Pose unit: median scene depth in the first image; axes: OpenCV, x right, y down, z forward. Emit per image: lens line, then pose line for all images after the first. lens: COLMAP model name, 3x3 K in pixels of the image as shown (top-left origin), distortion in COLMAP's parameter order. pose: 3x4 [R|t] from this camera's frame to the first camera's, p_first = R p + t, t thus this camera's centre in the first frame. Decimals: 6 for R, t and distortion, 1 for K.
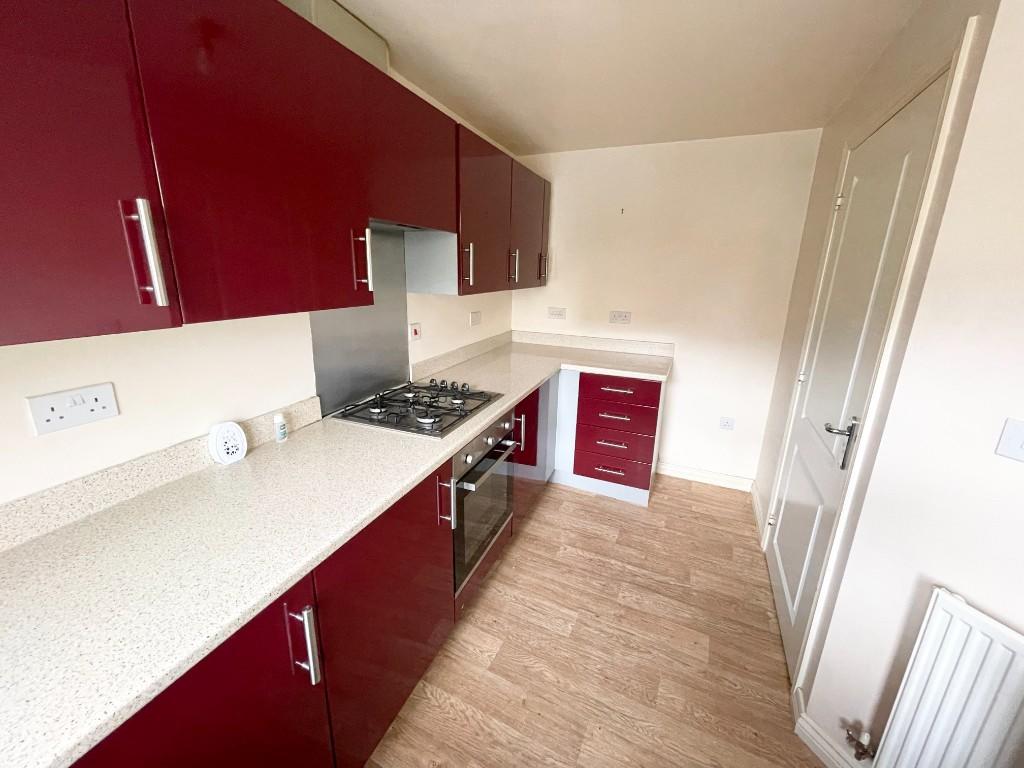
lens RADIAL K [[420.2, 0, 512.0], [0, 420.2, 384.0], [0, 0, 1]] dist [-0.000841, 0.000154]
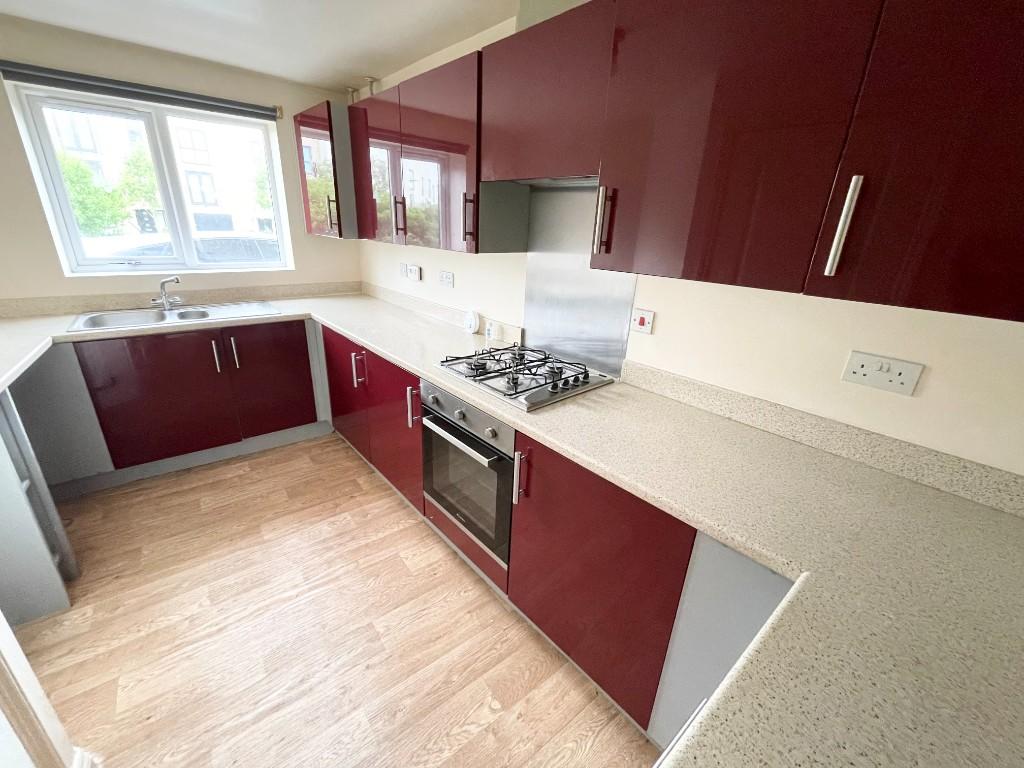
lens RADIAL K [[420.2, 0, 512.0], [0, 420.2, 384.0], [0, 0, 1]] dist [-0.000841, 0.000154]
pose [[-0.442003, 0.290971, -0.848510, 0.585557], [-0.285687, 0.851007, 0.440647, -0.323669], [0.850303, 0.437176, -0.293021, 1.201344]]
